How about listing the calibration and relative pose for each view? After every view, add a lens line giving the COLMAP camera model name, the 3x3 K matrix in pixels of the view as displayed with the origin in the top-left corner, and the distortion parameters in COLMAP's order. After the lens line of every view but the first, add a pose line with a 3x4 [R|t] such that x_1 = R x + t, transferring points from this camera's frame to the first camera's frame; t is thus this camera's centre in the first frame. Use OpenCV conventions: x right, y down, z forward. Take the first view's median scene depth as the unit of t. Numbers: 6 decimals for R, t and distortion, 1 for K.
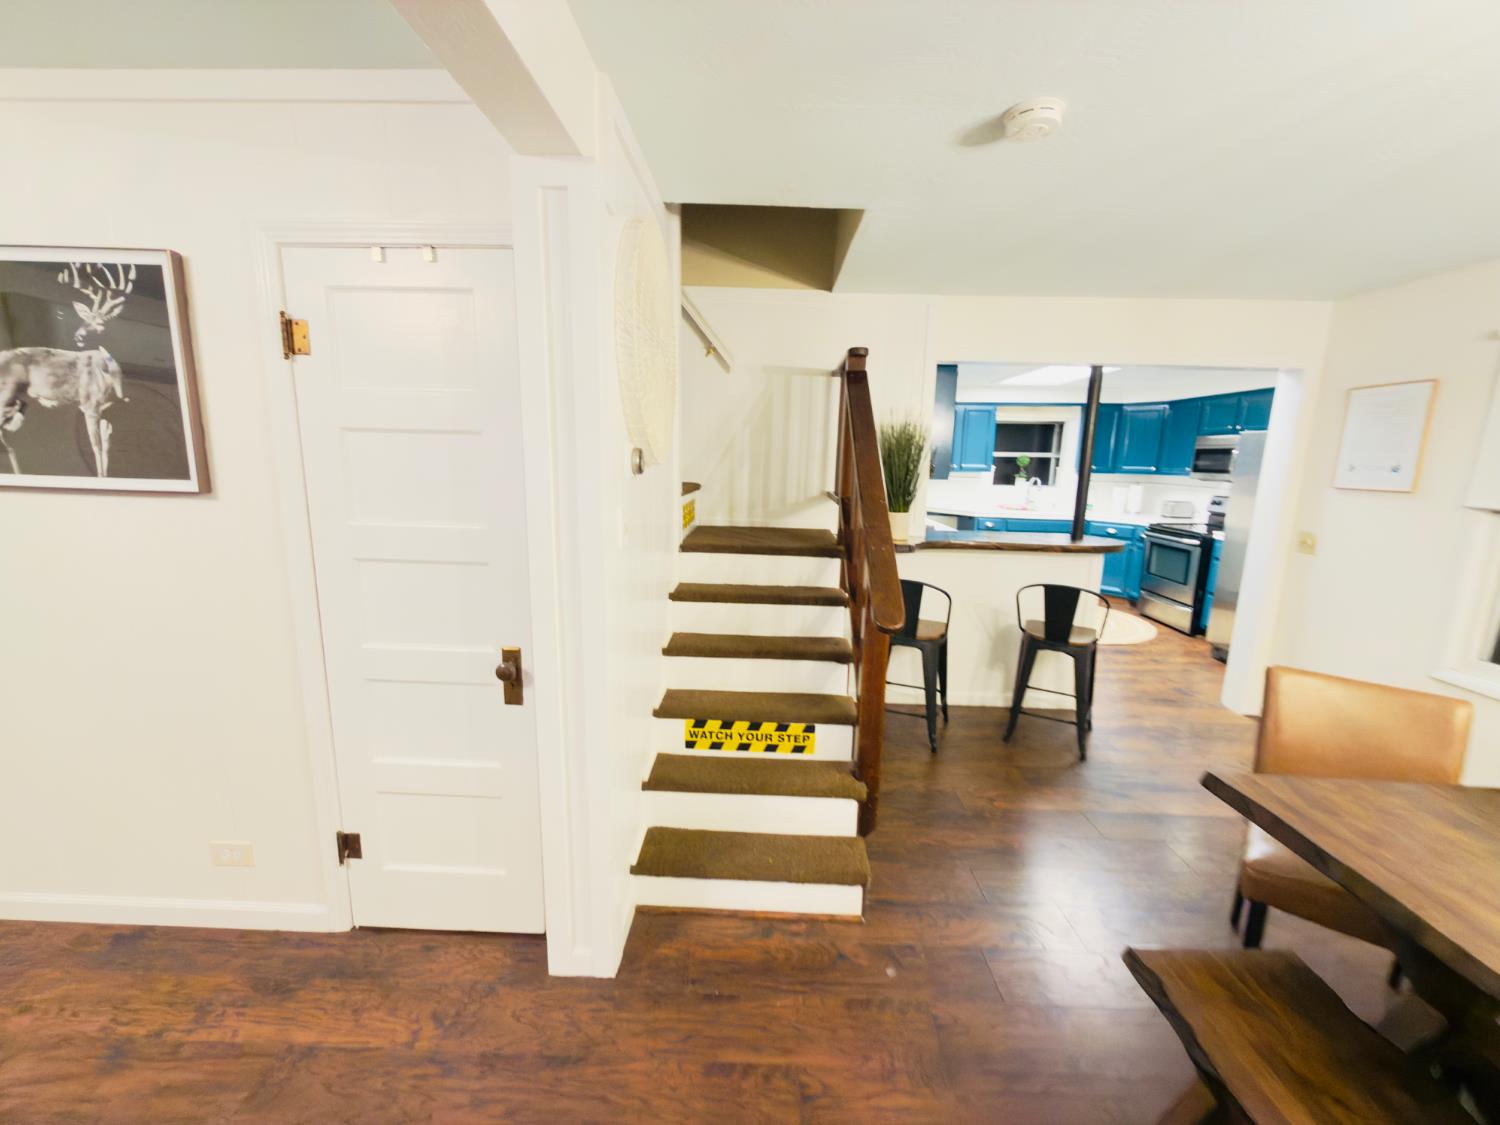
lens RADIAL K [[601.2, 0, 750.1], [0, 601.2, 567.8], [0, 0, 1]] dist [-0.001178, -0.000496]
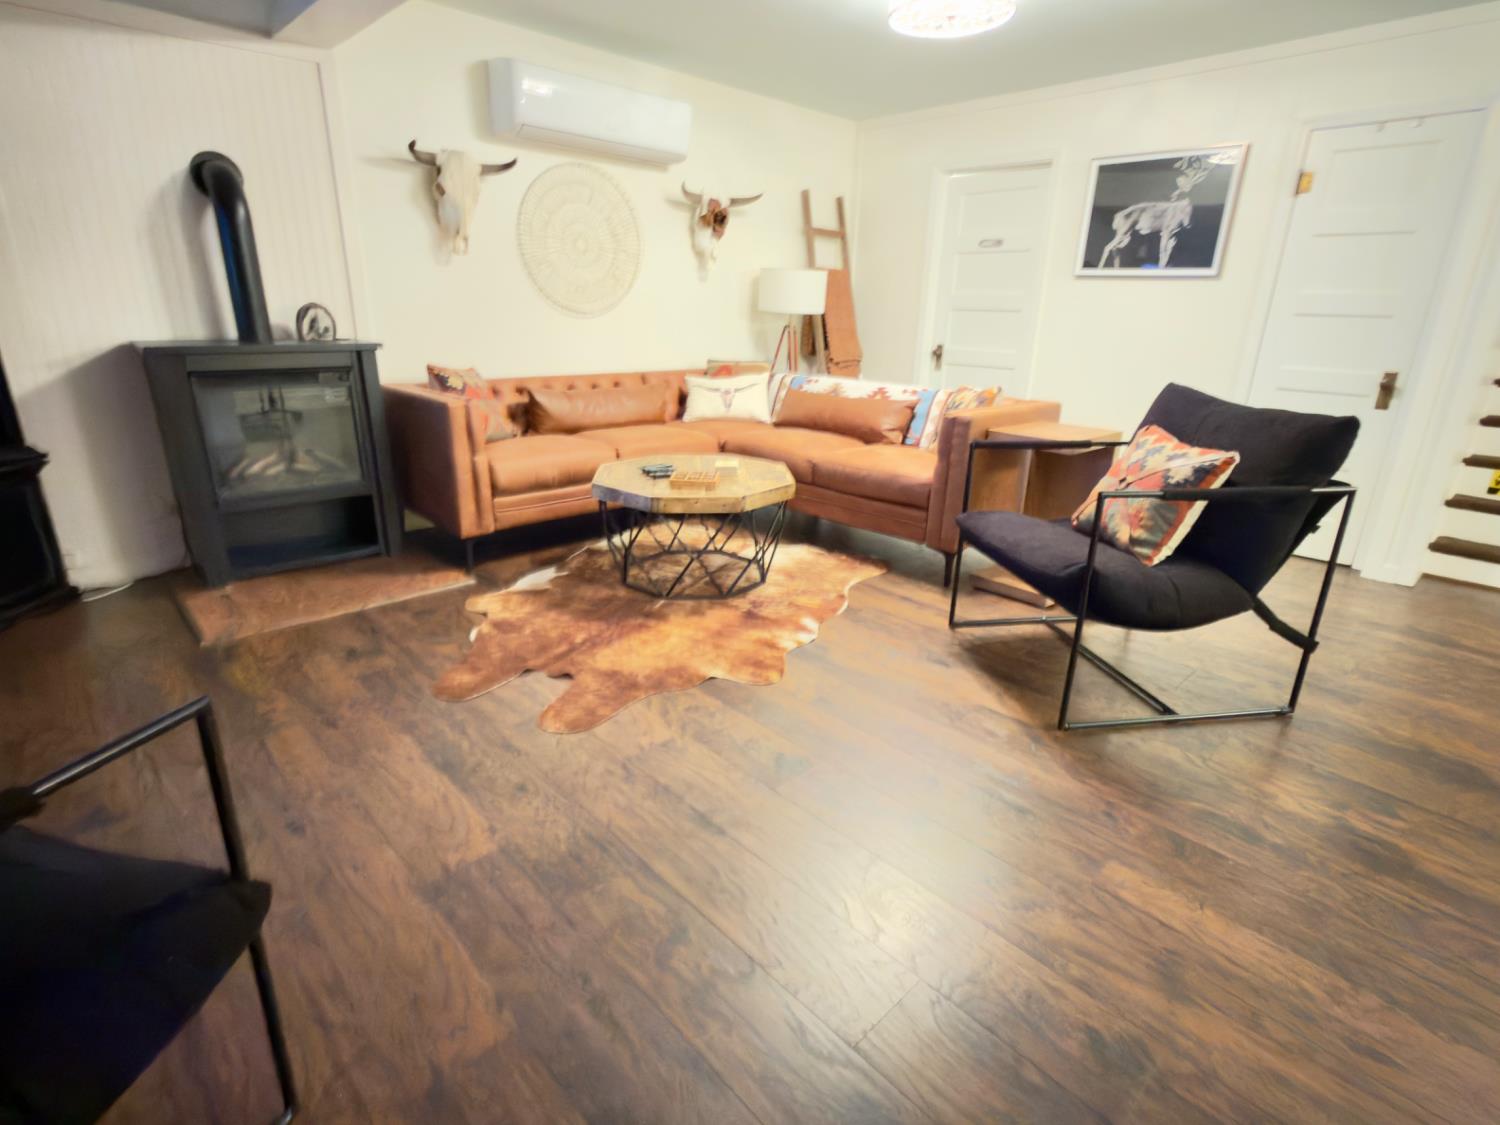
lens RADIAL K [[768.0, 0, 750.0], [0, 768.0, 562.5], [0, 0, 1]] dist [0.000430, -0.000312]
pose [[0.700523, 0.221033, -0.678537, -0.030527], [-0.139234, 0.974884, 0.173823, 0.176233], [0.699916, -0.027291, 0.713704, -0.581427]]
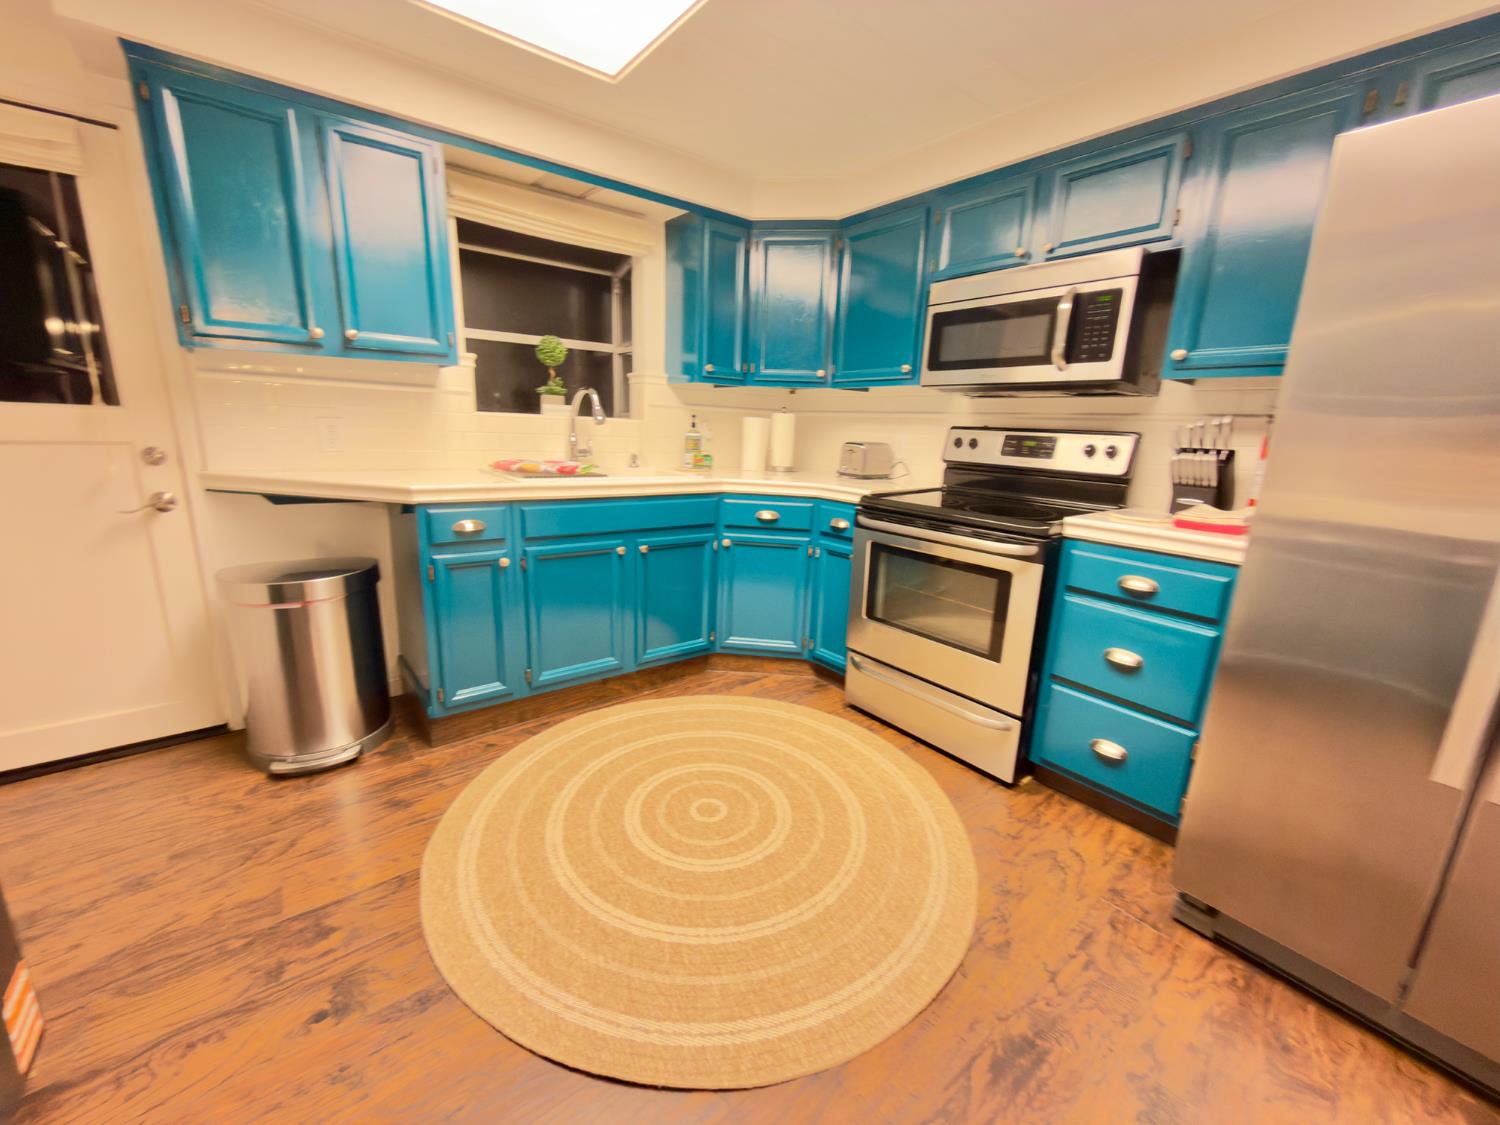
lens RADIAL K [[596.3, 0, 753.9], [0, 596.3, 565.8], [0, 0, 1]] dist [0.000549, -0.000325]
pose [[0.761142, -0.143582, 0.632493, 0.409279], [0.102263, 0.989558, 0.101576, -0.089598], [-0.640473, -0.012632, 0.767877, 0.870114]]
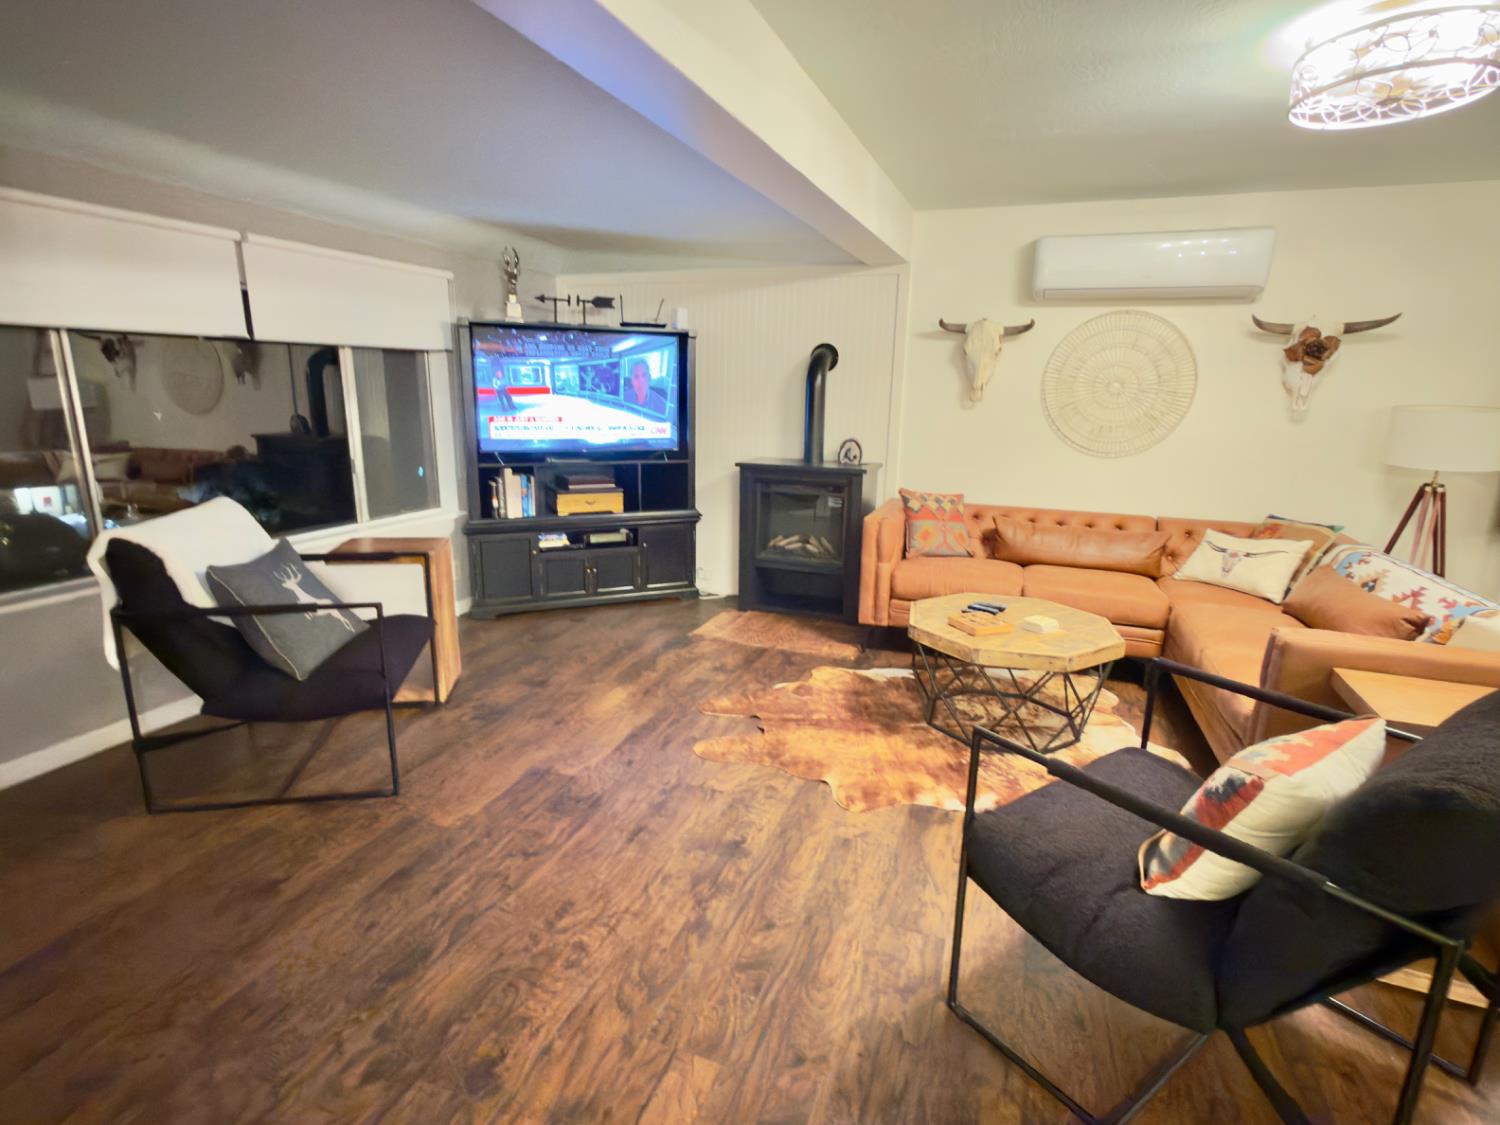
lens RADIAL K [[761.3, 0, 745.6], [0, 761.3, 569.1], [0, 0, 1]] dist [-0.005248, -0.001009]
pose [[-0.335001, 0.190421, -0.922775, 0.132031], [-0.200939, 0.942396, 0.267418, 0.056376], [0.920542, 0.275007, -0.277440, -0.192715]]
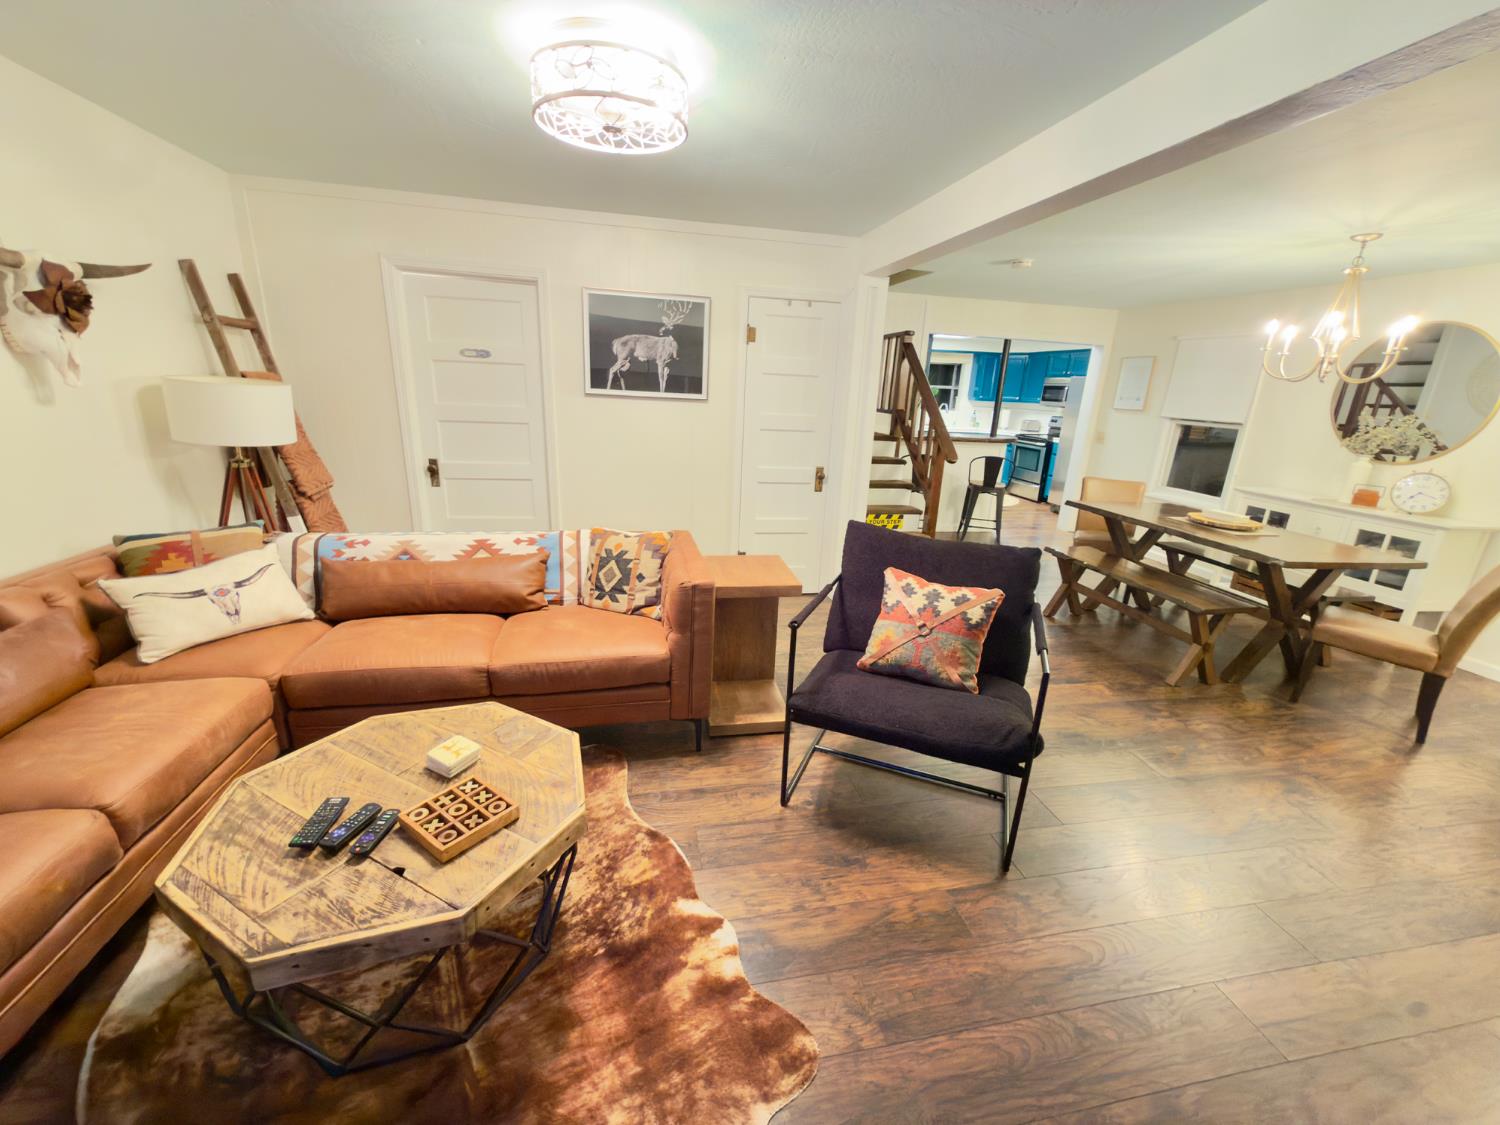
lens RADIAL K [[596.3, 0, 753.9], [0, 596.3, 565.8], [0, 0, 1]] dist [0.000549, -0.000325]
pose [[0.975233, -0.044572, 0.216643, -0.410221], [0.019282, 0.992889, 0.117475, 0.082565], [-0.220338, -0.110388, 0.969157, -0.455346]]
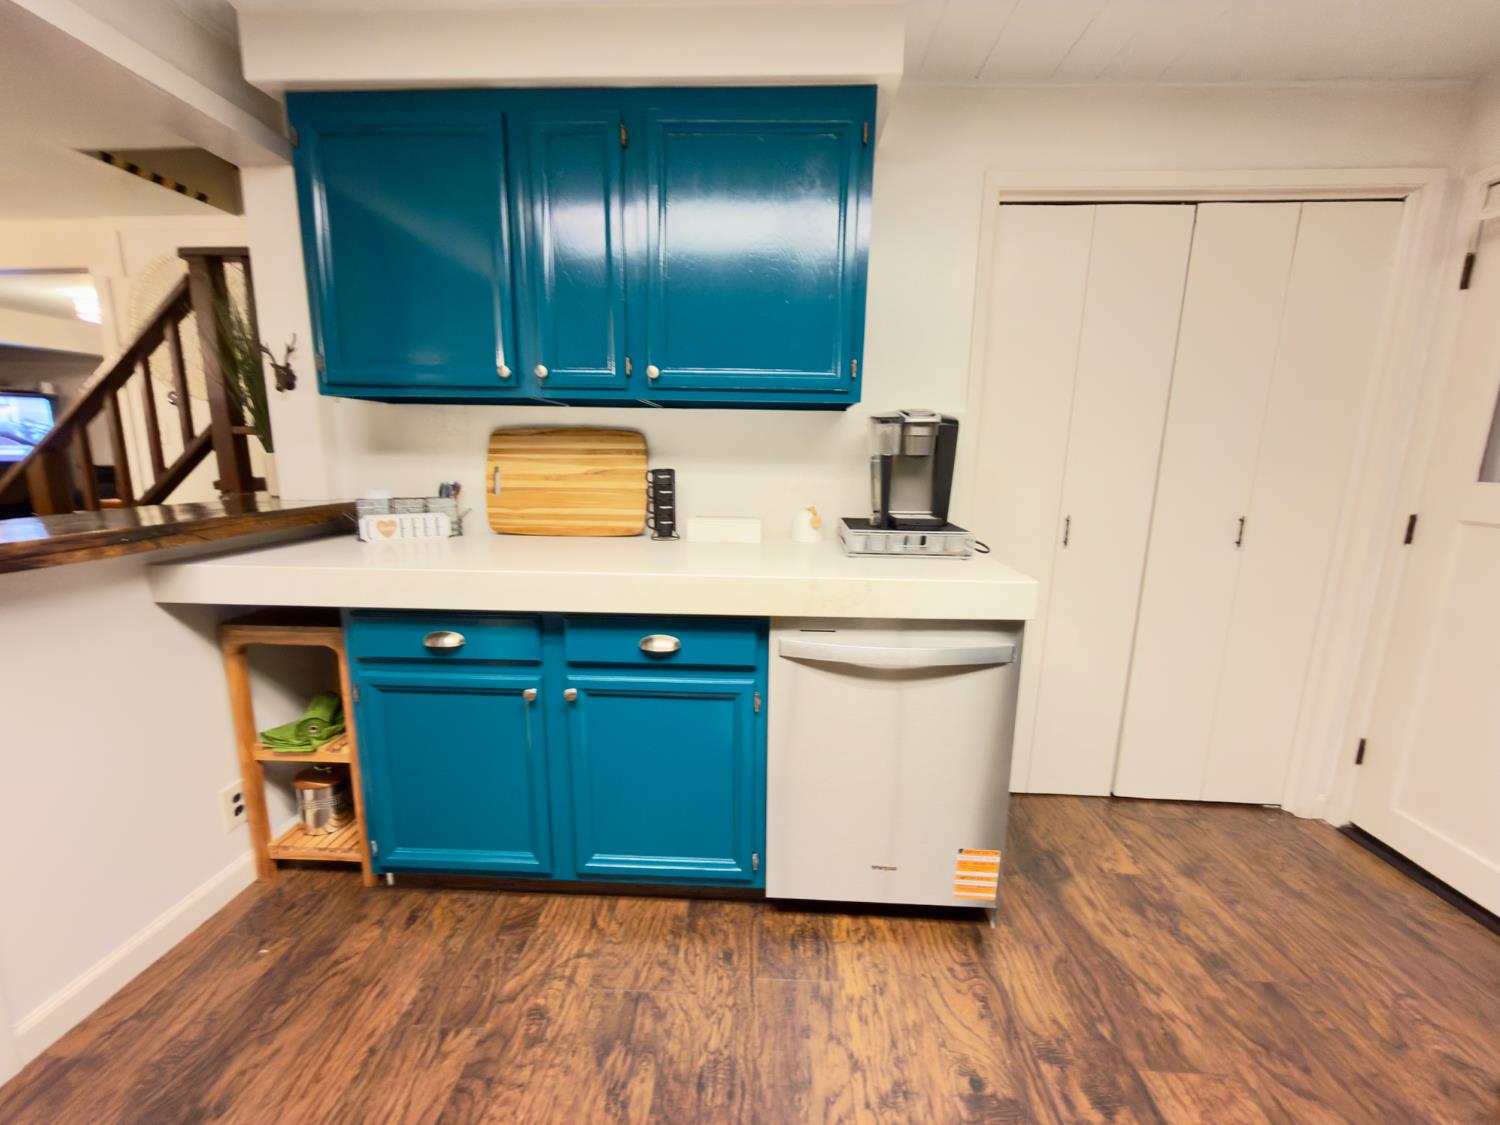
lens RADIAL K [[596.3, 0, 753.9], [0, 596.3, 565.8], [0, 0, 1]] dist [0.000549, -0.000325]
pose [[-0.016431, 0.162963, -0.986495, 0.602601], [-0.201339, 0.965879, 0.162911, -0.123522], [0.979384, 0.201296, 0.016940, 1.030854]]
